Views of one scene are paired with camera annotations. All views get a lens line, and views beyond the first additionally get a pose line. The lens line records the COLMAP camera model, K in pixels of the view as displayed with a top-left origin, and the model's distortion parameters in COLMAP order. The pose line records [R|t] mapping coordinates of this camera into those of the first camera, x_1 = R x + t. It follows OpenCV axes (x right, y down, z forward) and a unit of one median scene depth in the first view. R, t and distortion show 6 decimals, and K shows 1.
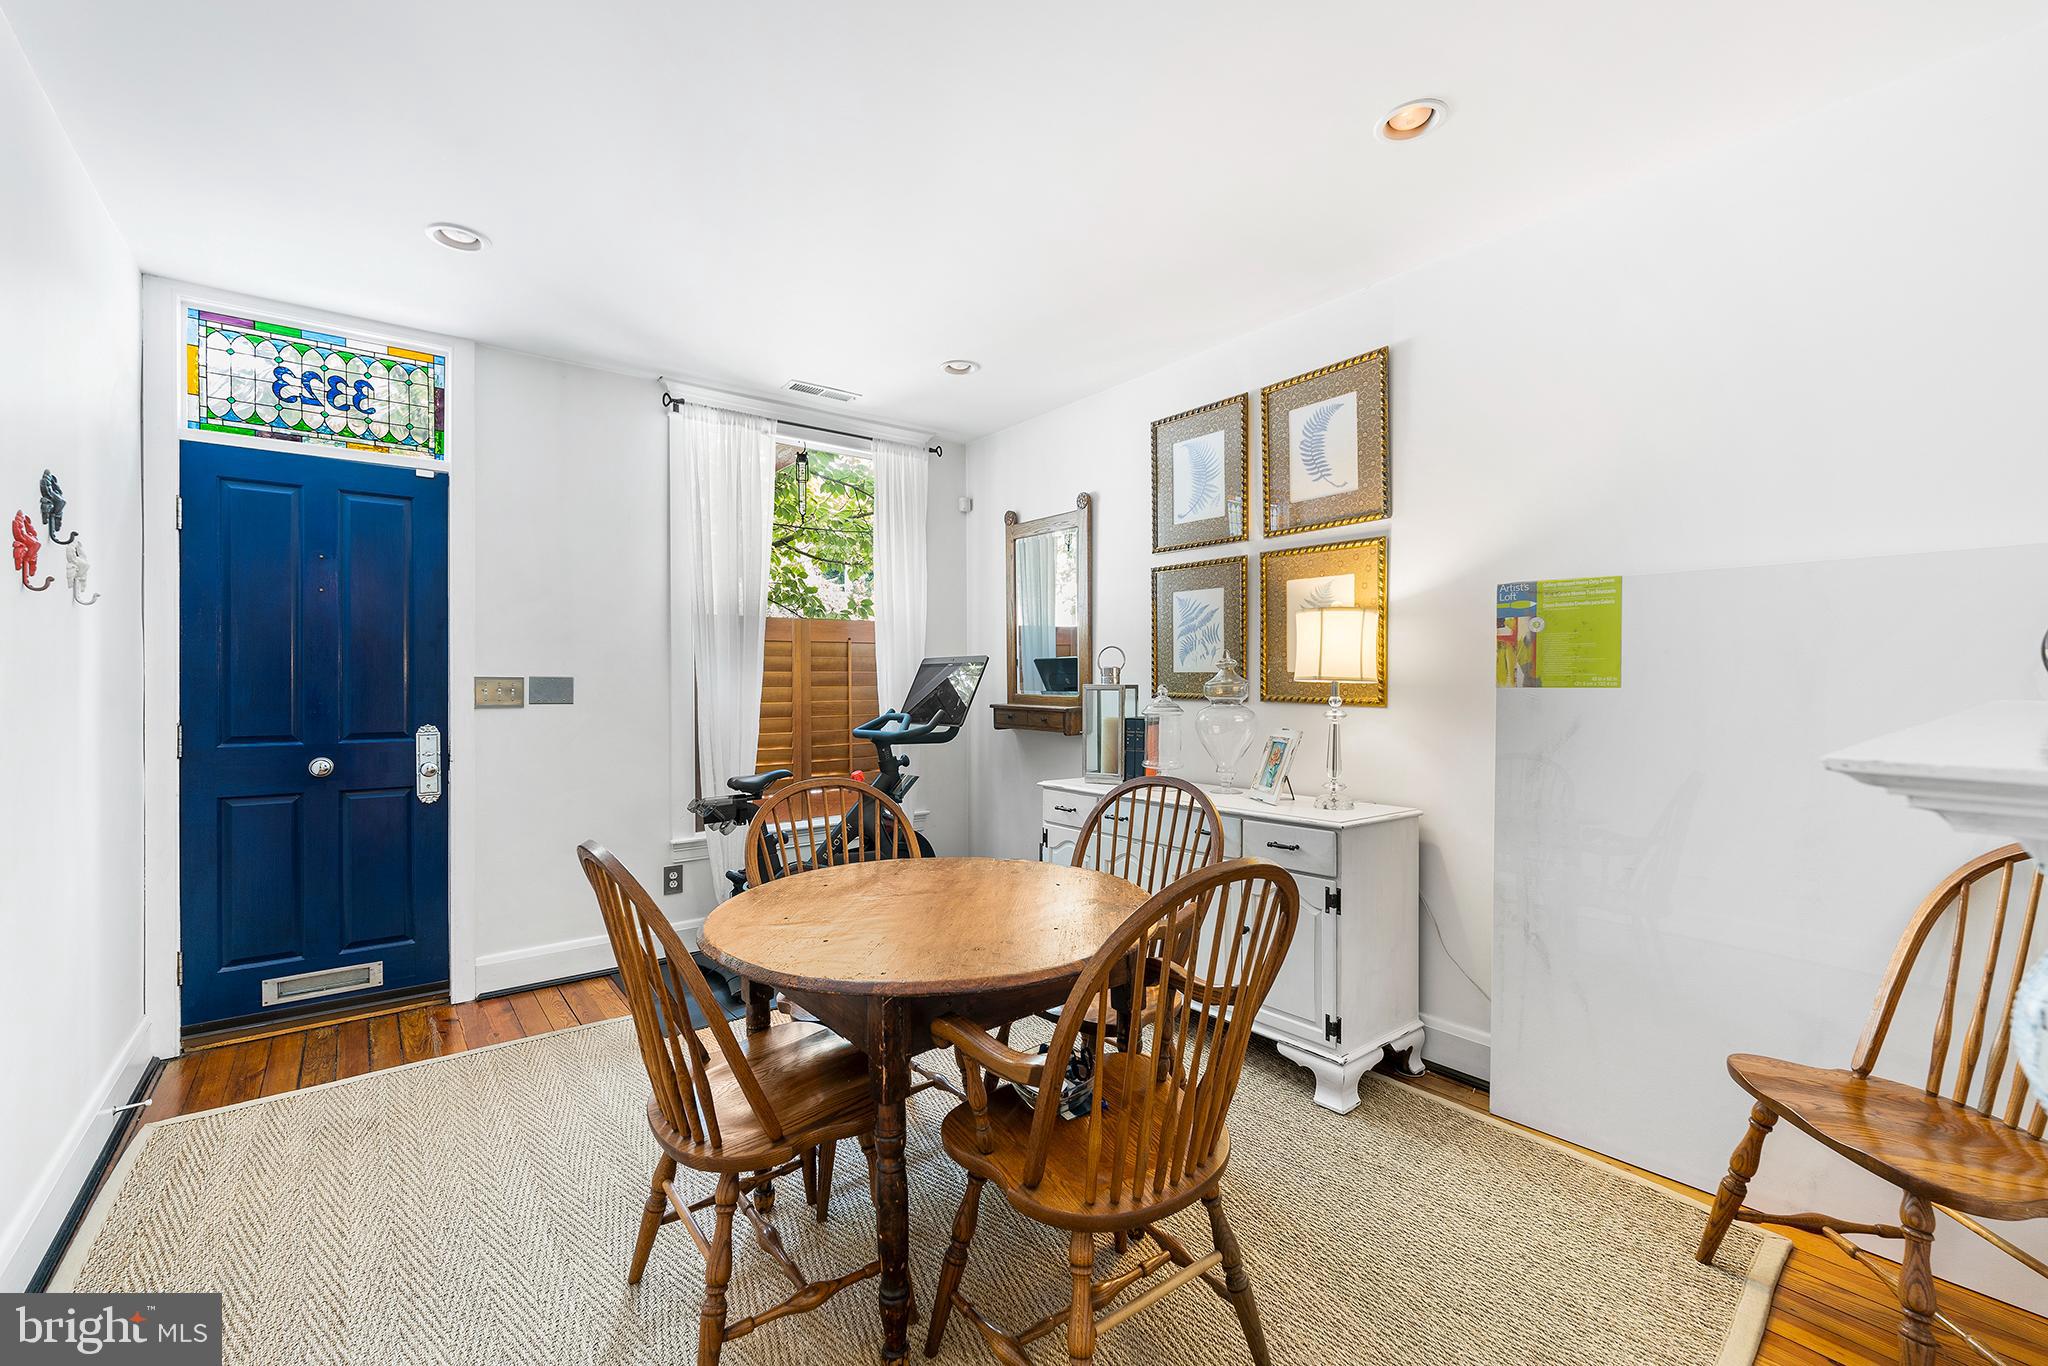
lens RADIAL K [[850.5, 0, 1015.6], [0, 850.5, 688.3], [0, 0, 1]] dist [-0.000262, -0.000002]
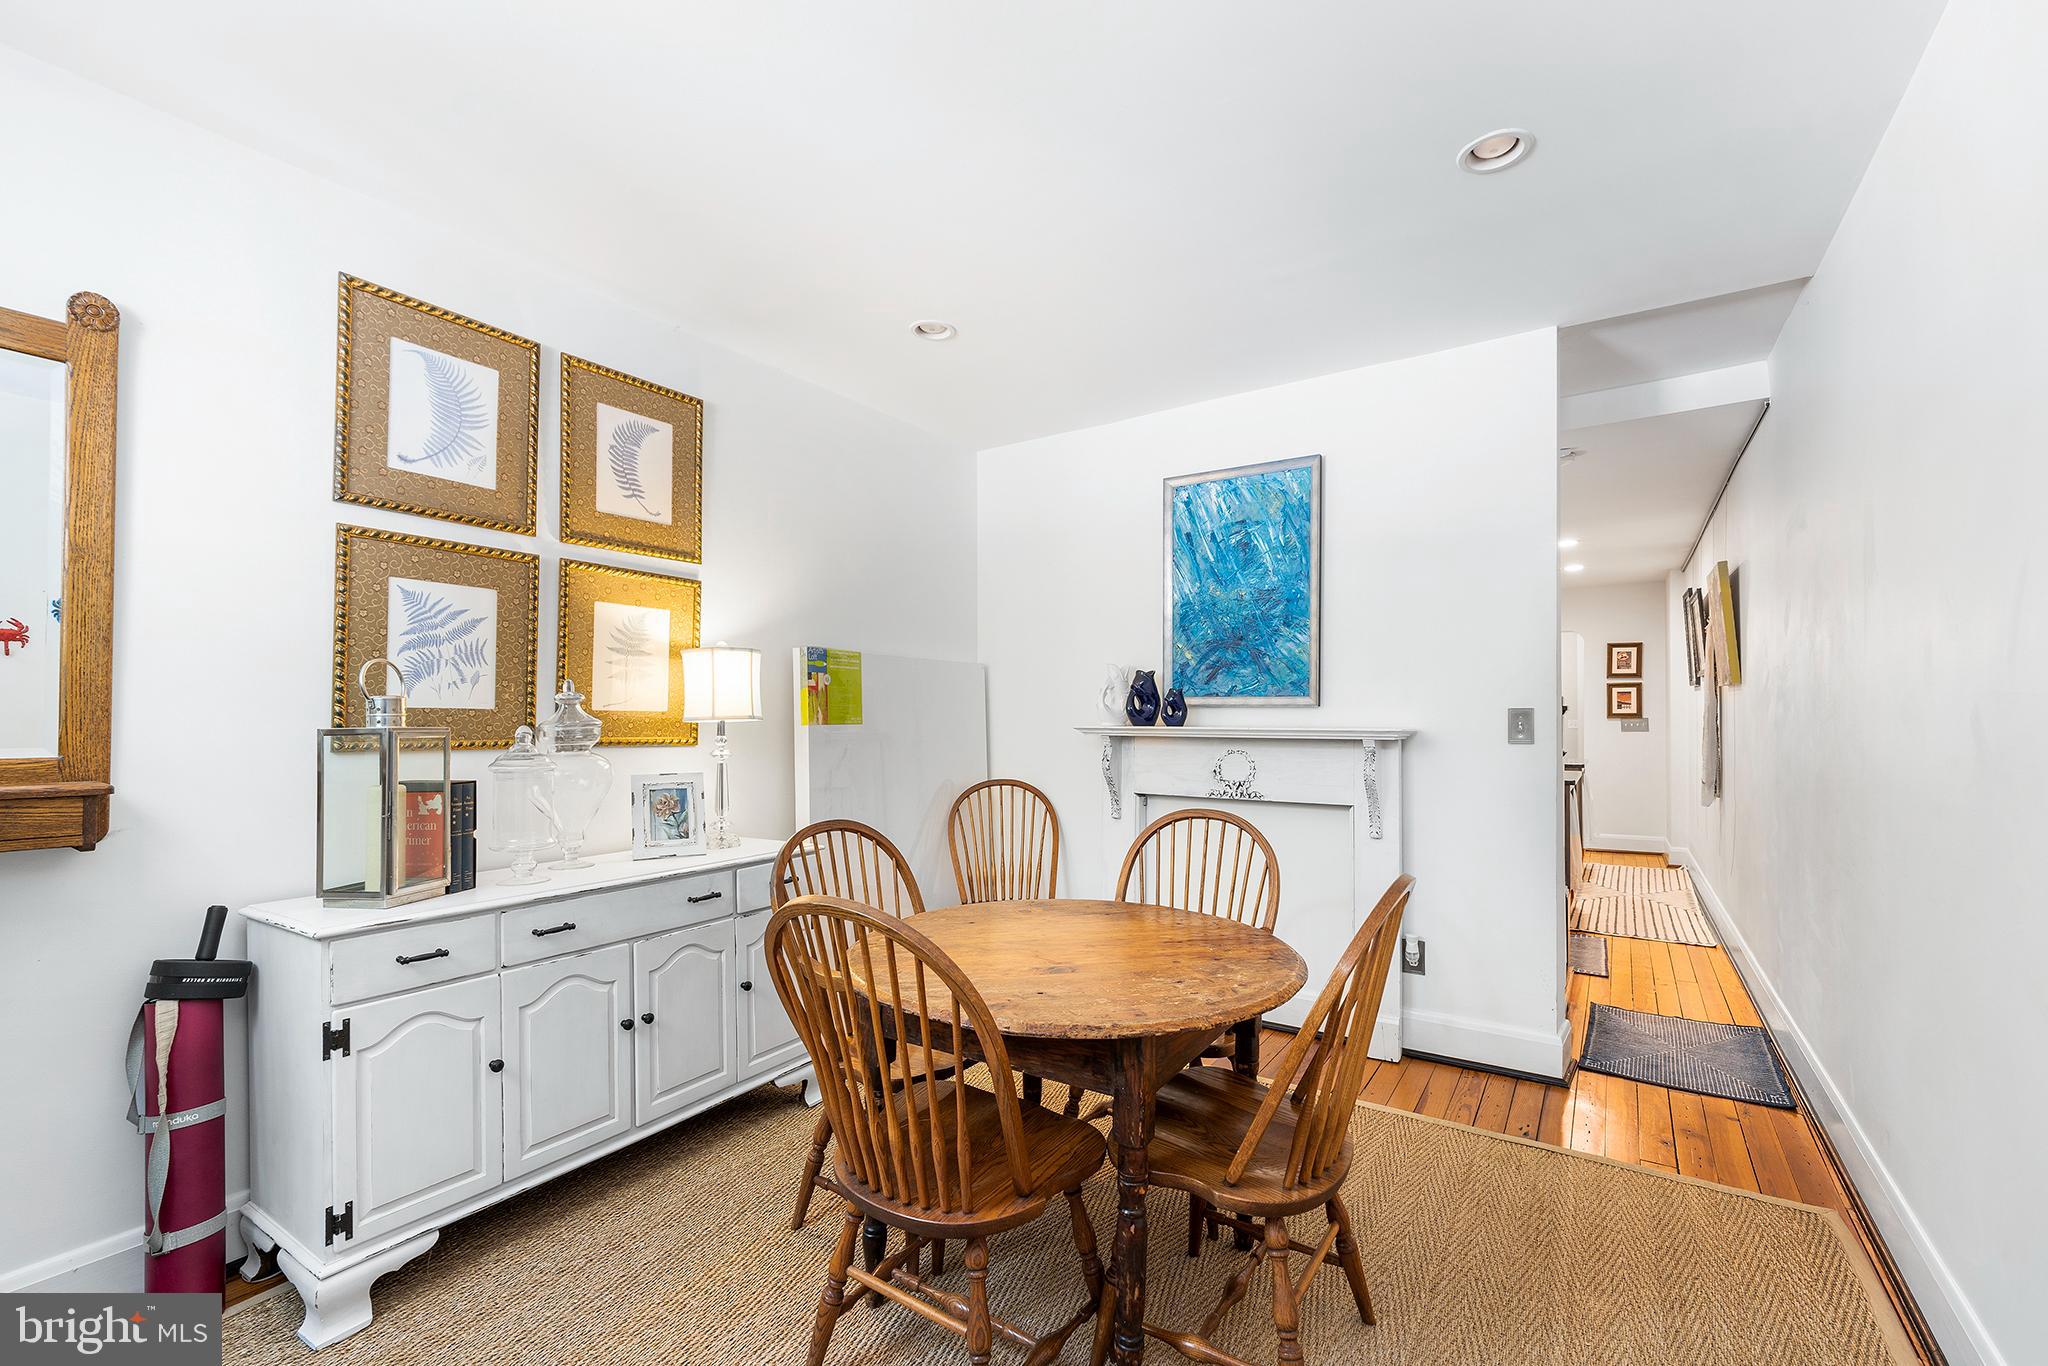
lens RADIAL K [[882.5, 0, 1029.3], [0, 882.5, 742.4], [0, 0, 1]] dist [-0.000311, -0.000075]
pose [[-0.327765, -0.012150, 0.944681, -0.670227], [0.021903, 0.999551, 0.020455, 0.004170], [-0.944505, 0.027396, -0.327351, 0.917607]]
